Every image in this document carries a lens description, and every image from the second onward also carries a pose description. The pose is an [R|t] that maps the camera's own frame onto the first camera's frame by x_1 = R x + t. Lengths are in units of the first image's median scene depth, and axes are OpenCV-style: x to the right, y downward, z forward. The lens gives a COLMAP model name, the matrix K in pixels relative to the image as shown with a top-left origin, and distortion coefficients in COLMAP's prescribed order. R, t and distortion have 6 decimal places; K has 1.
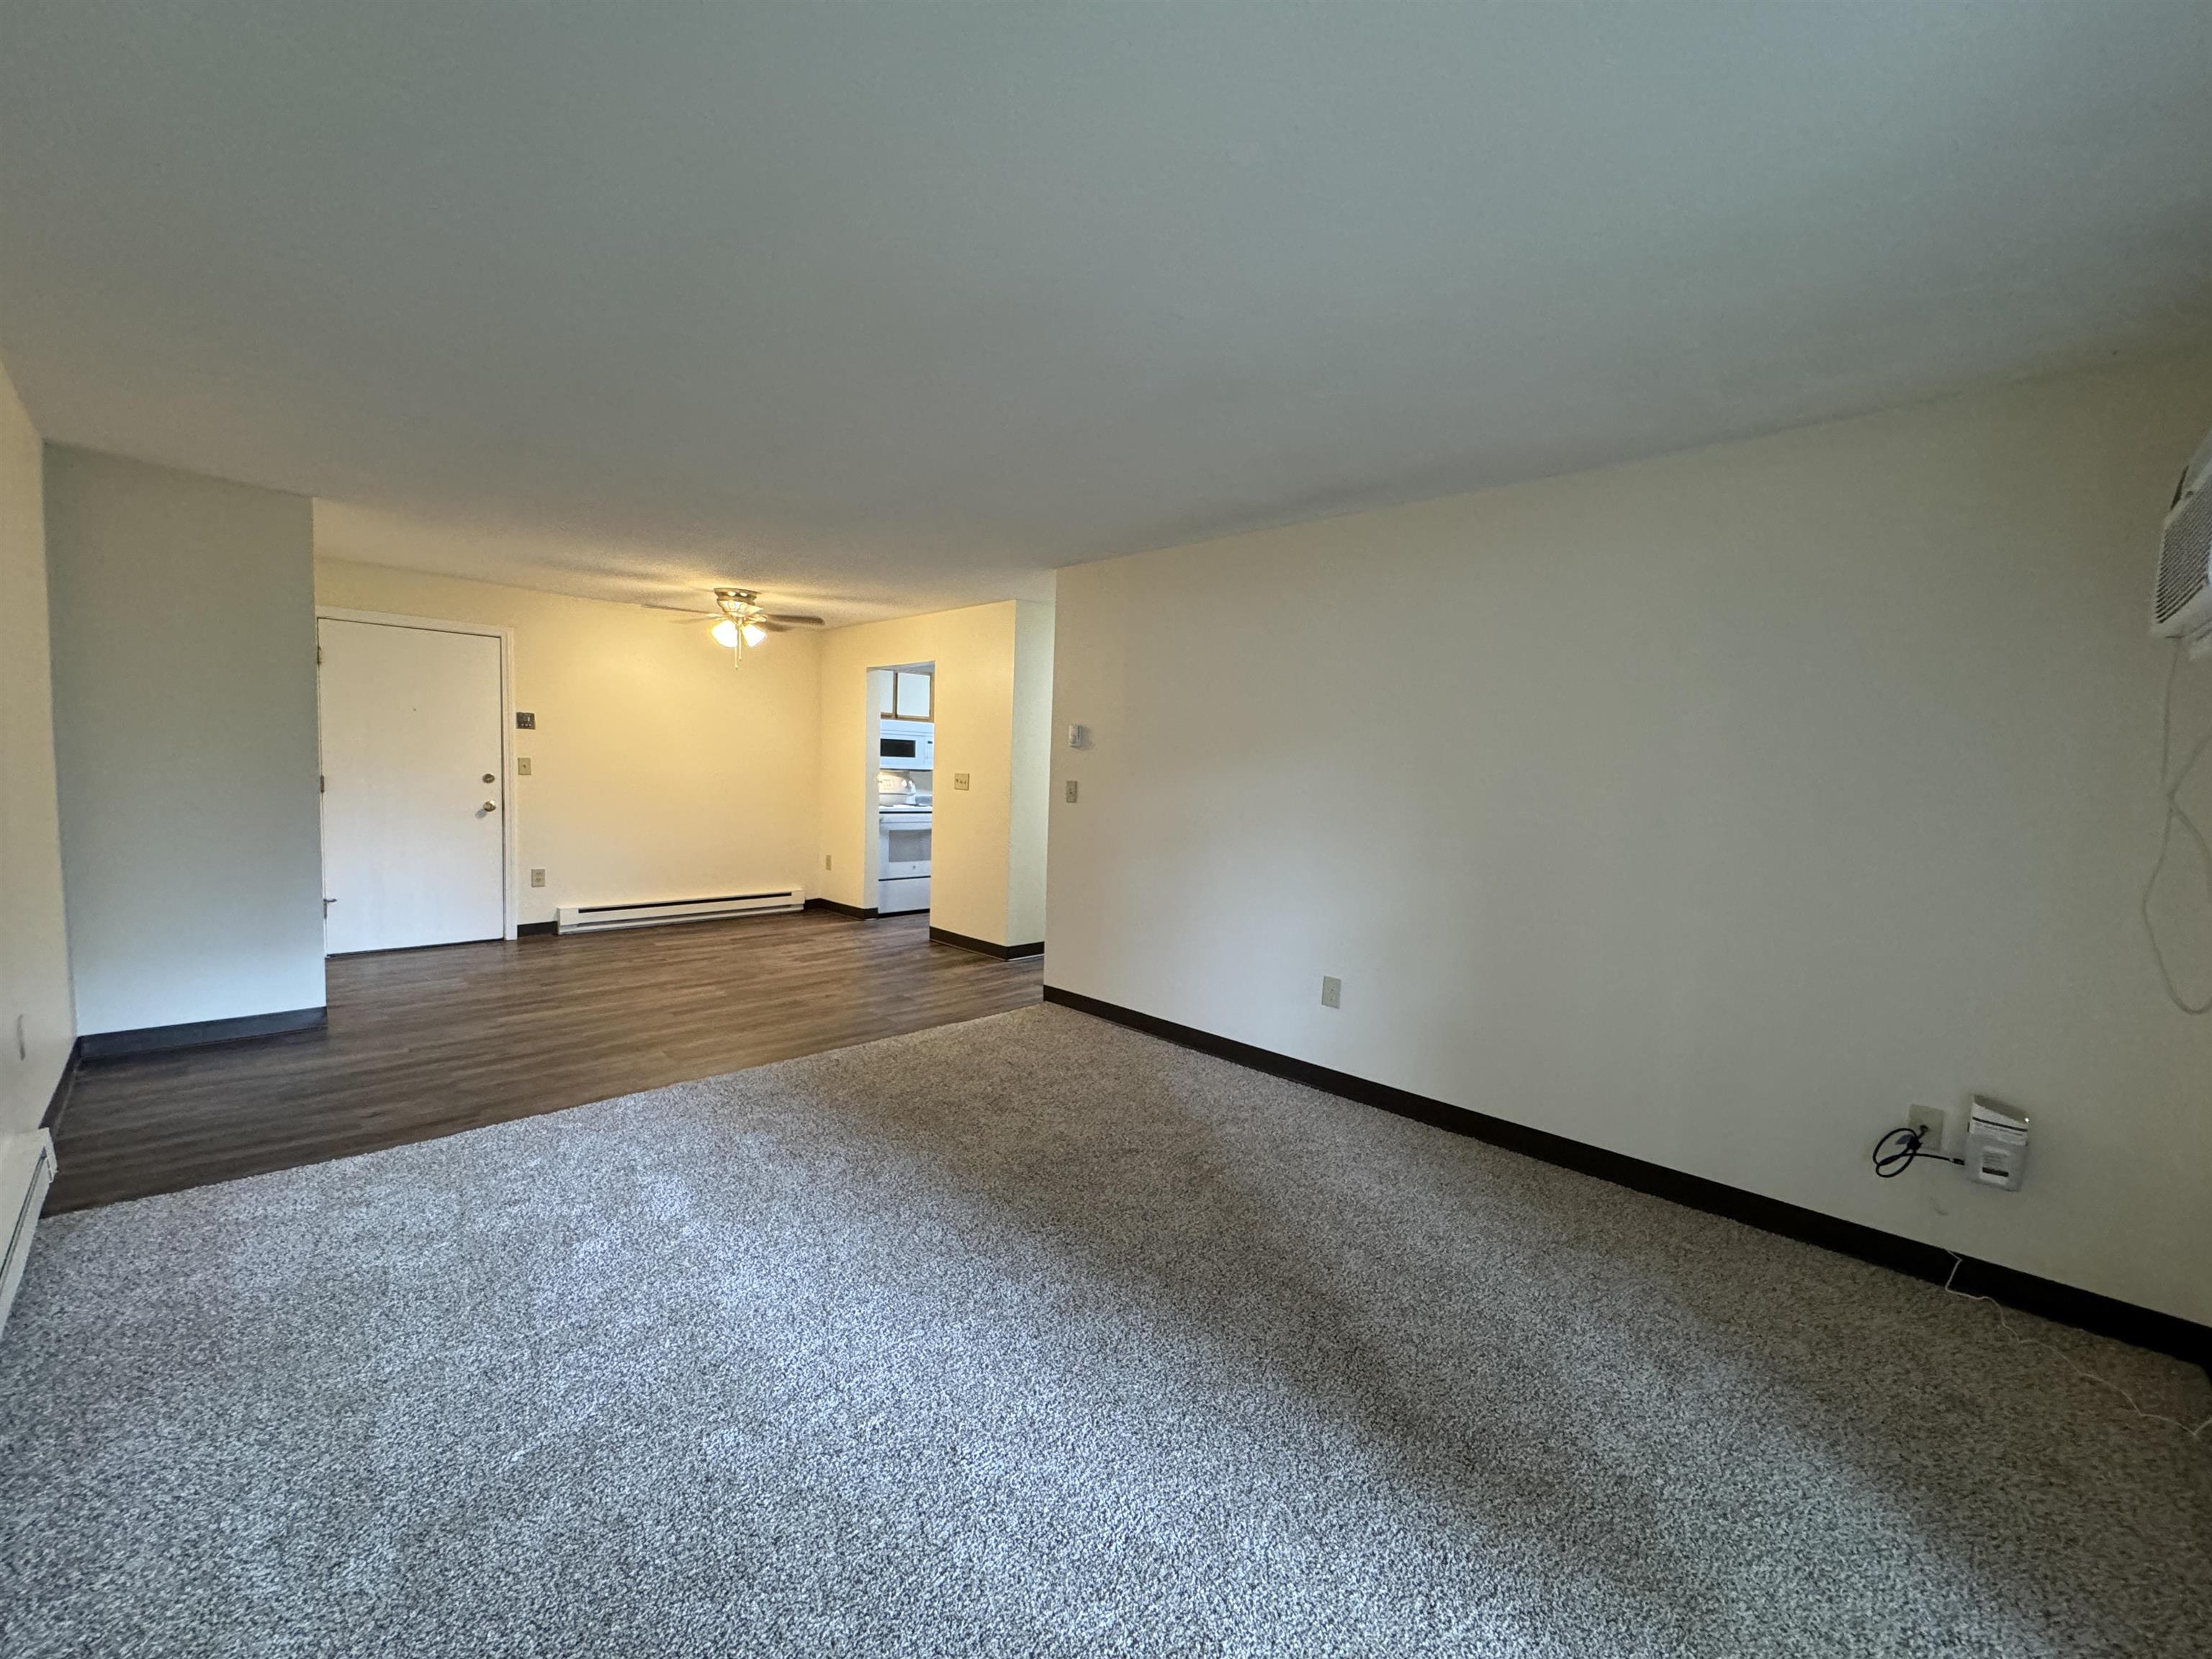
lens RADIAL K [[881.5, 0, 1103.9], [0, 881.5, 831.5], [0, 0, 1]] dist [-0.002131, 0.000422]
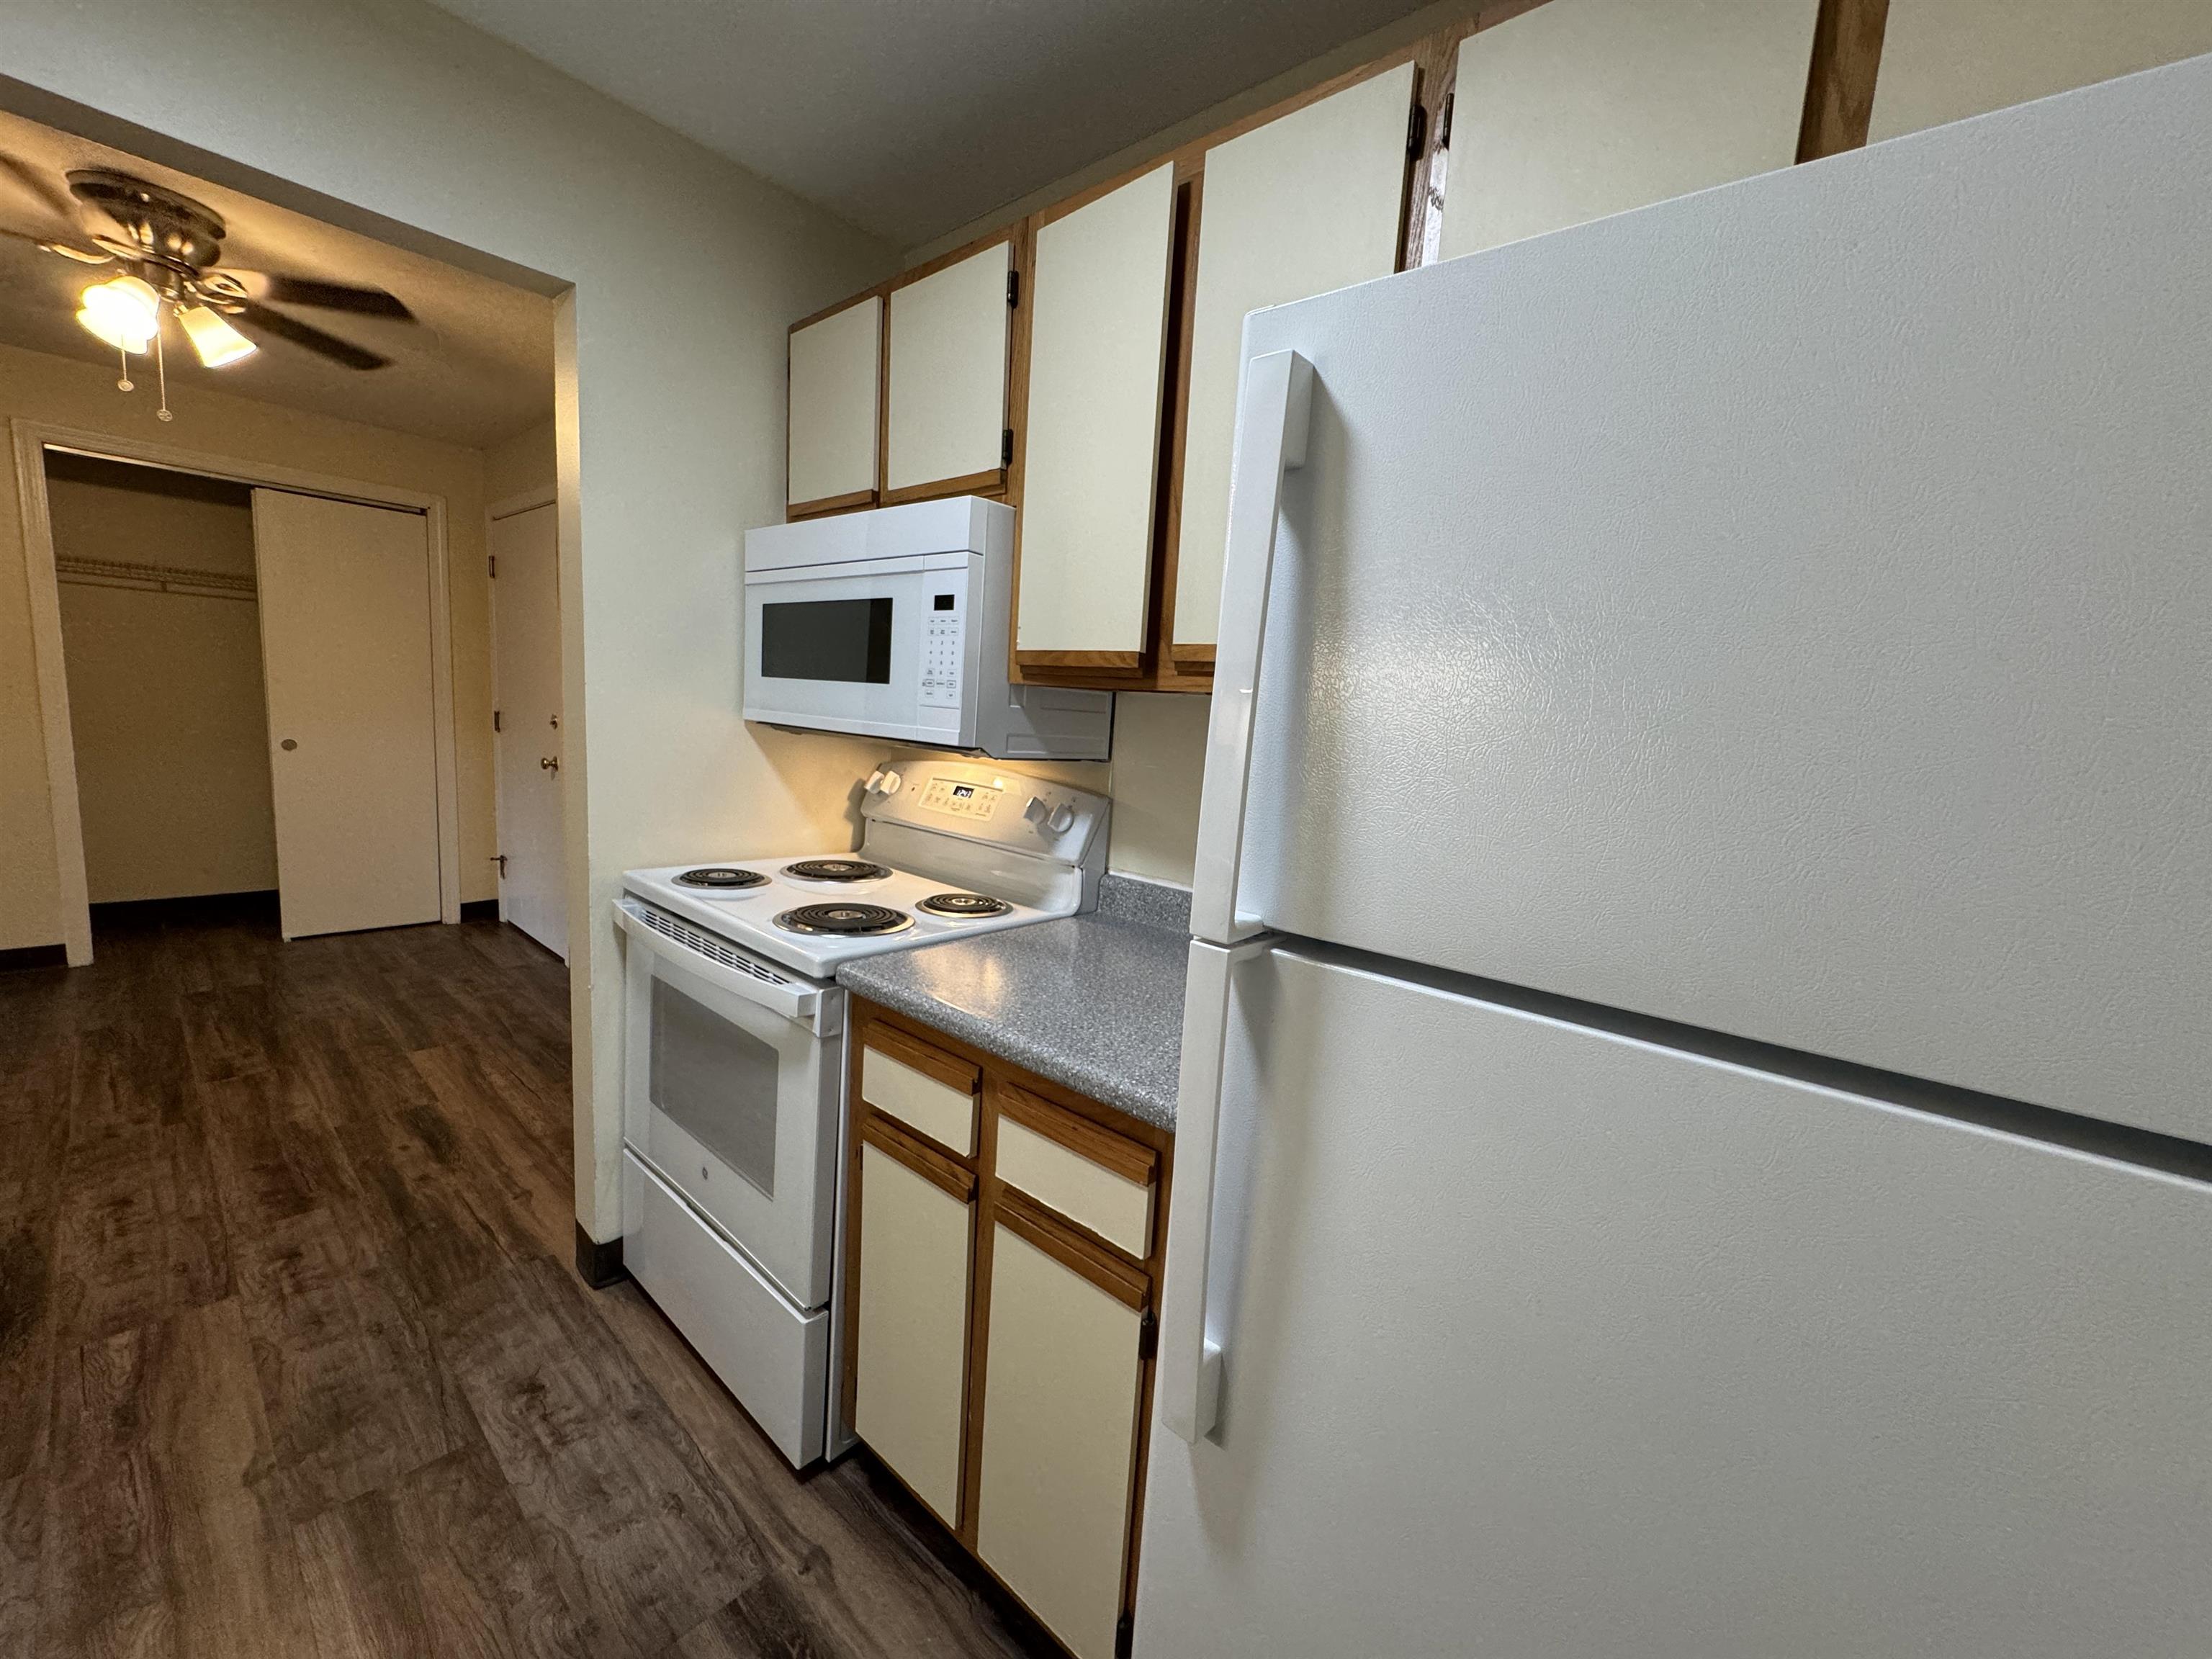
lens RADIAL K [[881.5, 0, 1102.7], [0, 881.5, 830.7], [0, 0, 1]] dist [-0.002131, 0.000422]
pose [[0.055476, 0.104988, -0.992925, -0.000364], [-0.138030, 0.985714, 0.096514, -0.125809], [0.988873, 0.131699, 0.069175, 1.718817]]
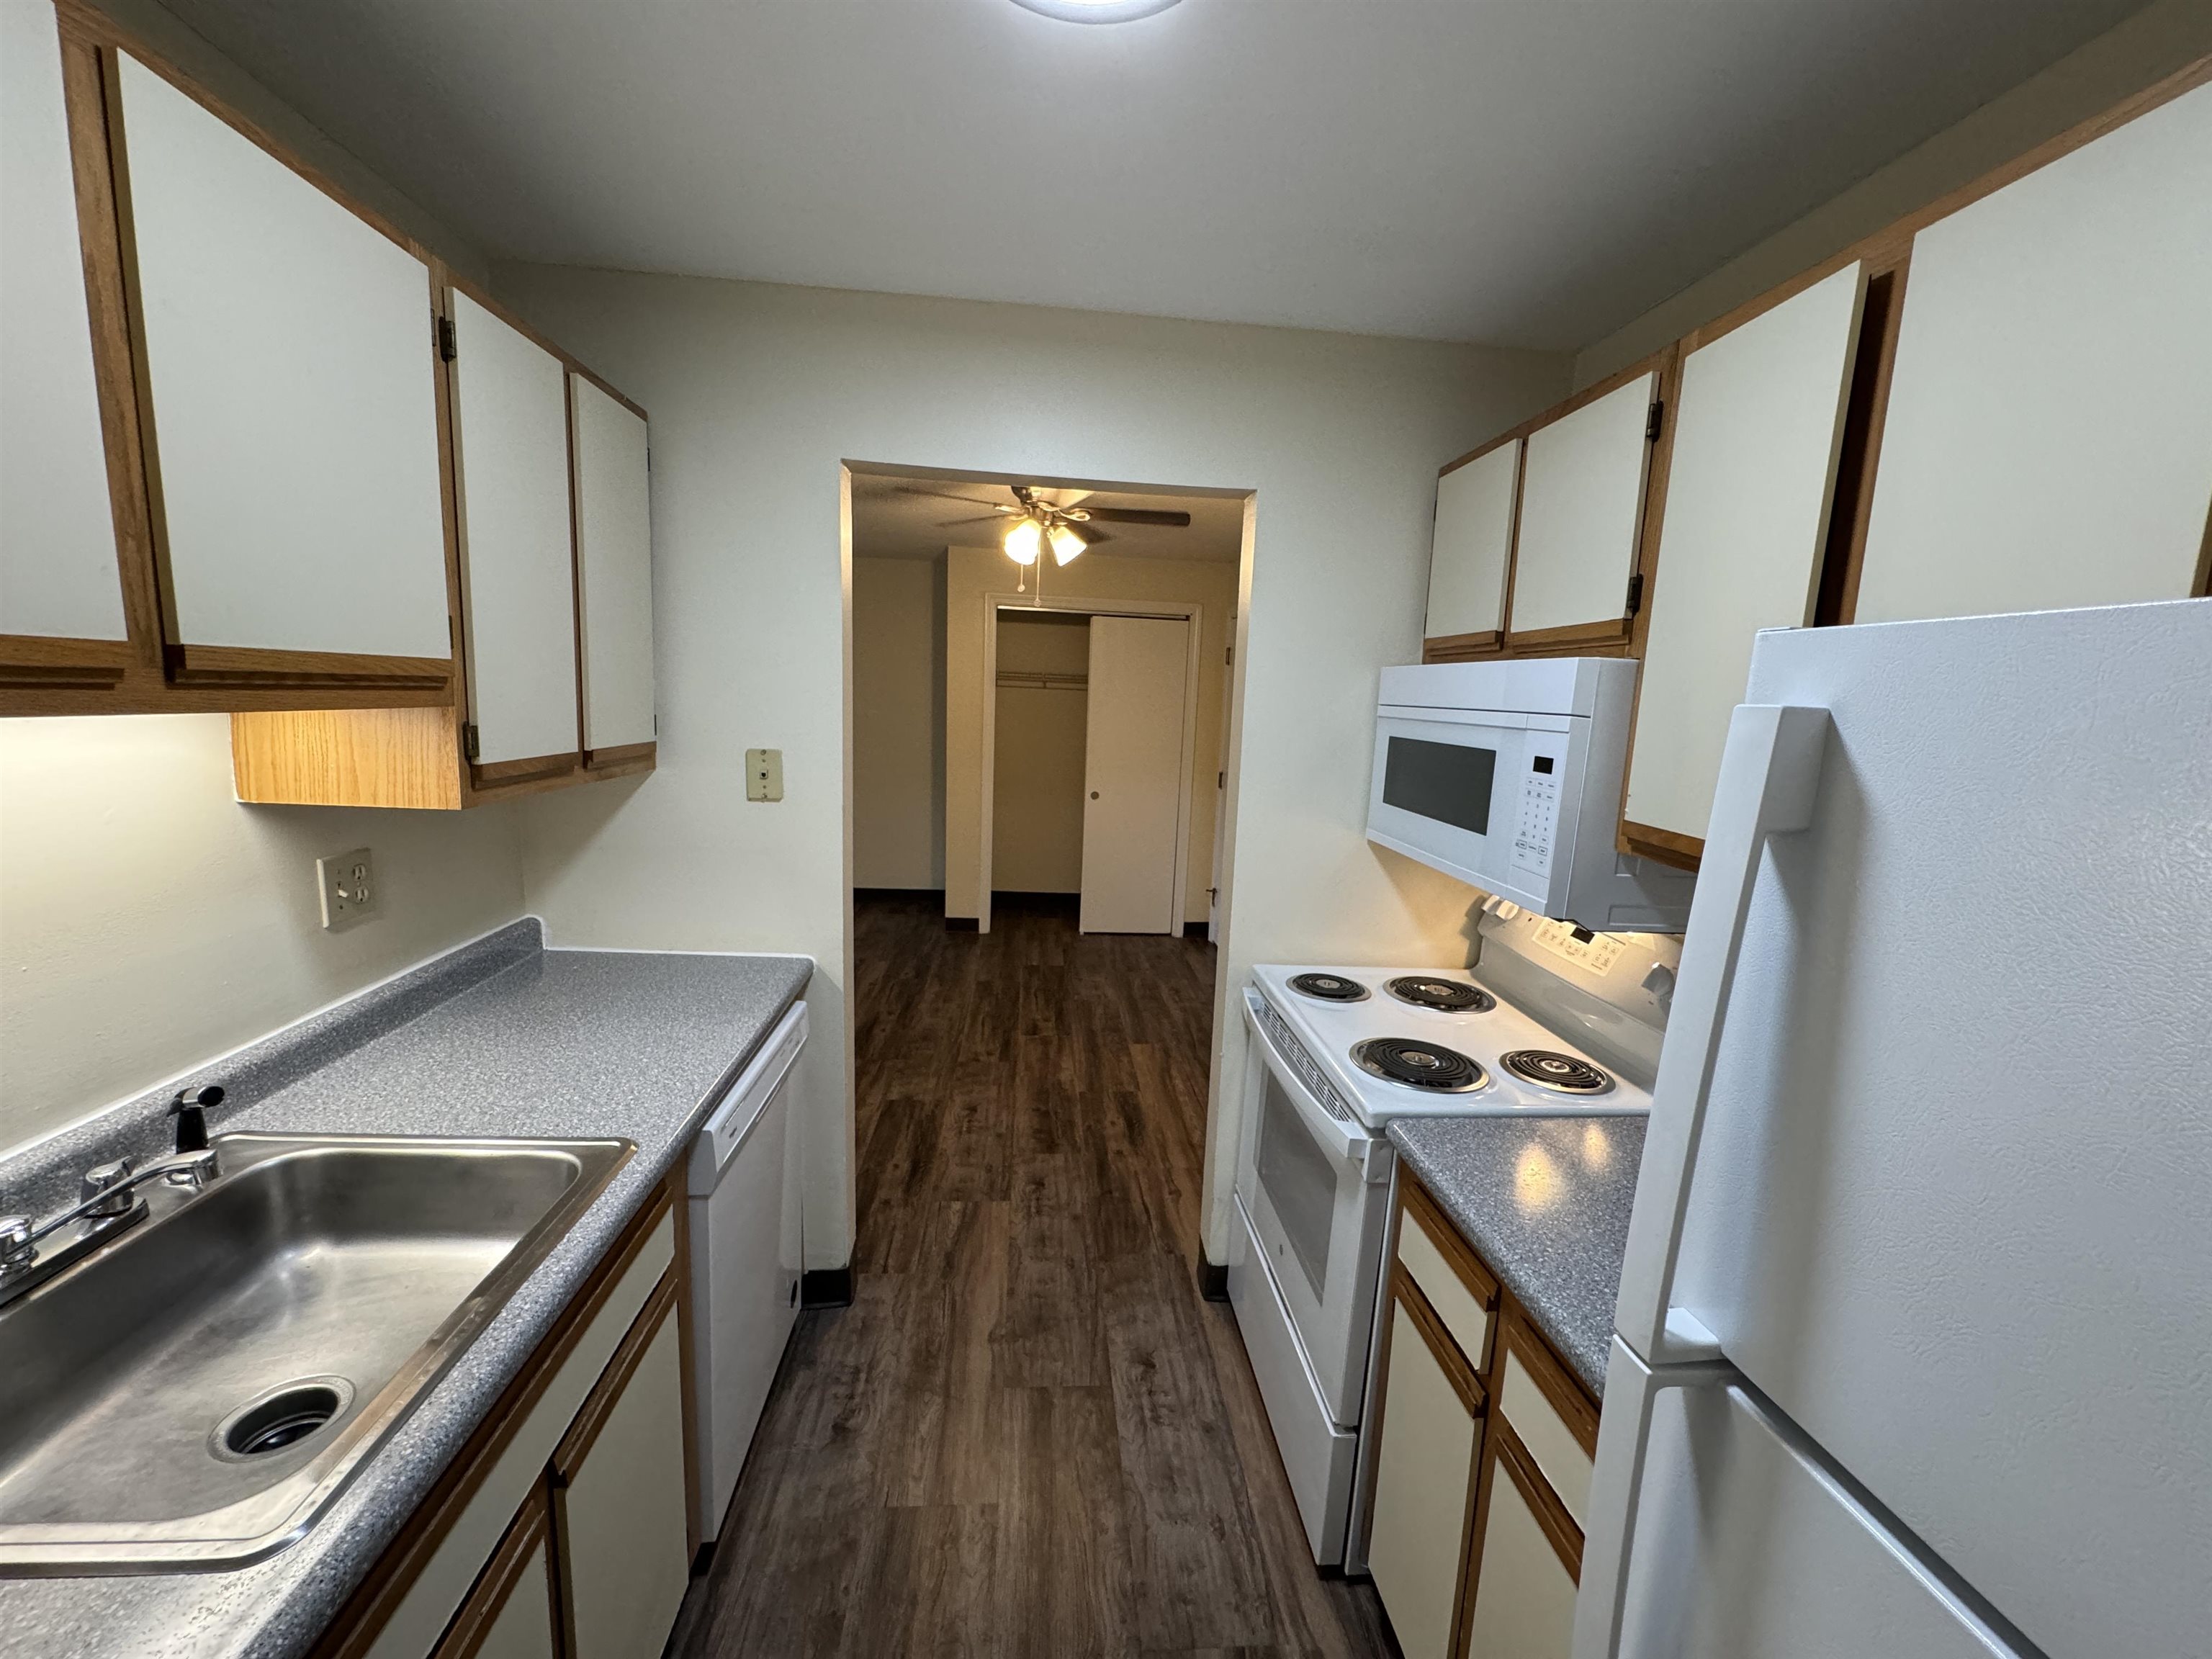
lens RADIAL K [[881.5, 0, 1105.6], [0, 881.5, 833.3], [0, 0, 1]] dist [-0.002131, 0.000422]
pose [[-0.647182, 0.057097, -0.760194, 0.000641], [-0.123284, 0.976226, 0.178279, -0.181177], [0.752301, 0.209099, -0.624757, 1.754458]]
